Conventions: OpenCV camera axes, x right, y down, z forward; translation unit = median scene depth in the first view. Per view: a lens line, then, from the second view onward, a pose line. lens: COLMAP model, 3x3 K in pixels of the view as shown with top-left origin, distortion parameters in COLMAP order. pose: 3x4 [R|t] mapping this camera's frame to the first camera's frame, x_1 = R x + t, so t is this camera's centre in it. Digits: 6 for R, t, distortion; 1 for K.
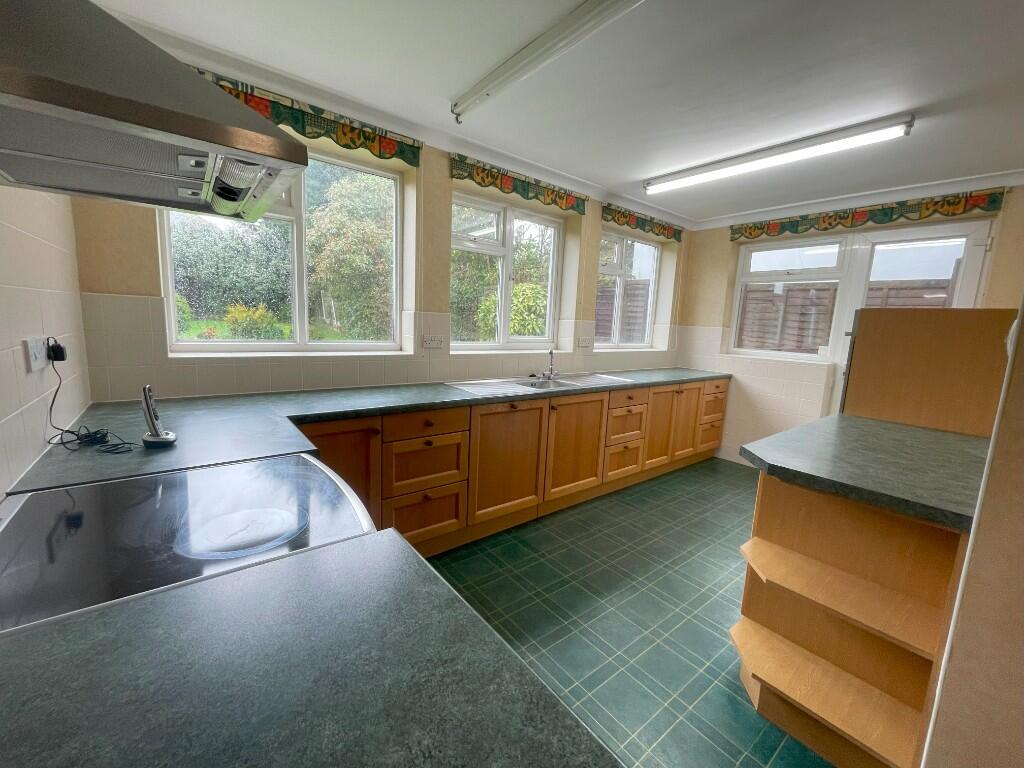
lens RADIAL K [[413.2, 0, 505.0], [0, 413.2, 391.3], [0, 0, 1]] dist [-0.001188, -0.000056]
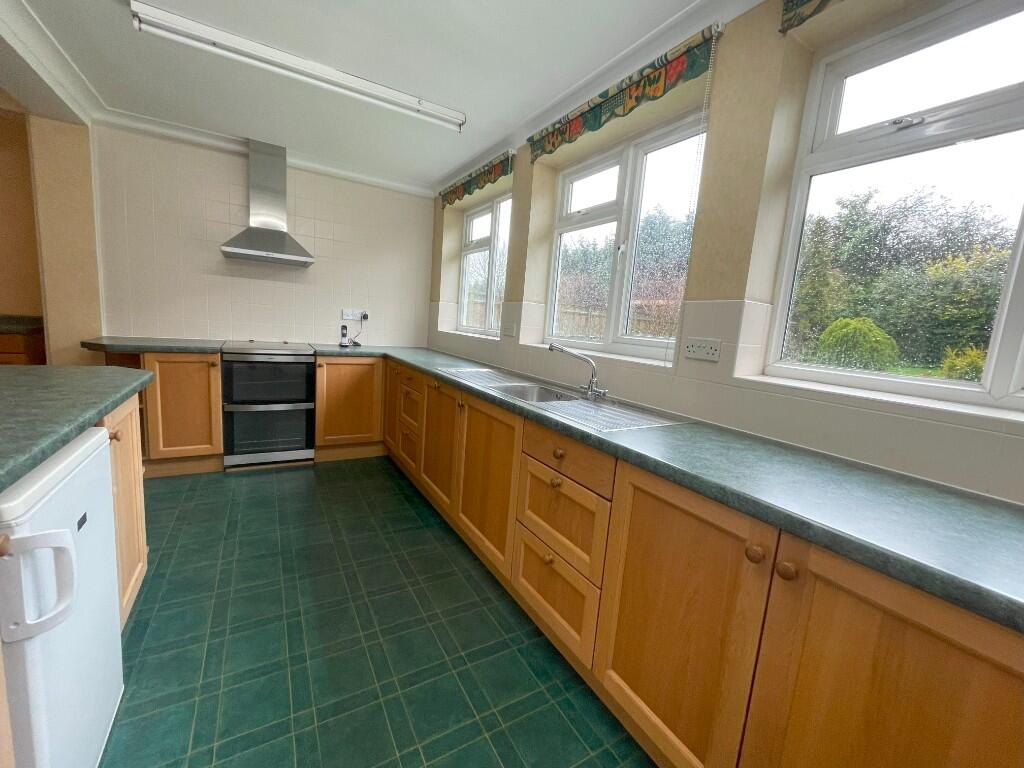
lens RADIAL K [[413.2, 0, 508.0], [0, 413.2, 376.5], [0, 0, 1]] dist [-0.001188, -0.000056]
pose [[-0.122755, 0.086377, -0.988671, 0.810128], [-0.231517, 0.966227, 0.113162, -0.112489], [0.965055, 0.242786, -0.098612, 1.050845]]
